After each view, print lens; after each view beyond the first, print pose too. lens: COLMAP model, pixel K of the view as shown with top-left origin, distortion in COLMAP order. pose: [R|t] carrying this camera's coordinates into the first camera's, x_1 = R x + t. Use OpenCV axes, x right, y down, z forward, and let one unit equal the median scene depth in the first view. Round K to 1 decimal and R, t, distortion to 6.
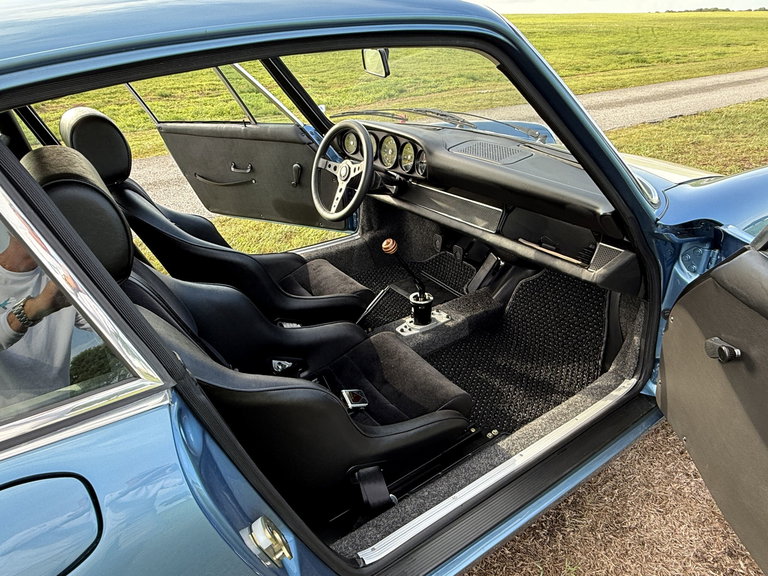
lens RADIAL K [[459.8, 0, 384.0], [0, 459.8, 288.0], [0, 0, 1]] dist [0.007703, 0.002090]
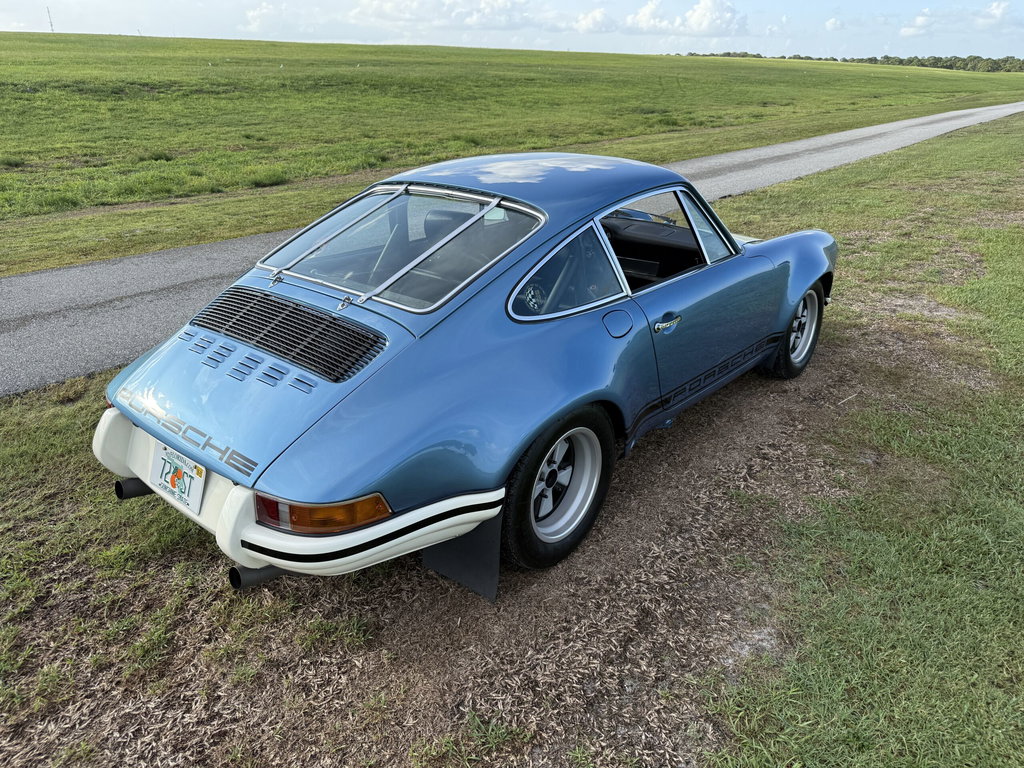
lens RADIAL K [[783.6, 0, 512.0], [0, 783.6, 384.0], [0, 0, 1]] dist [0.080712, -0.001053]
pose [[0.956972, -0.069537, 0.281725, -0.123604], [0.099833, 0.990493, -0.094638, 0.055295], [-0.272466, 0.118691, 0.954817, -0.176958]]
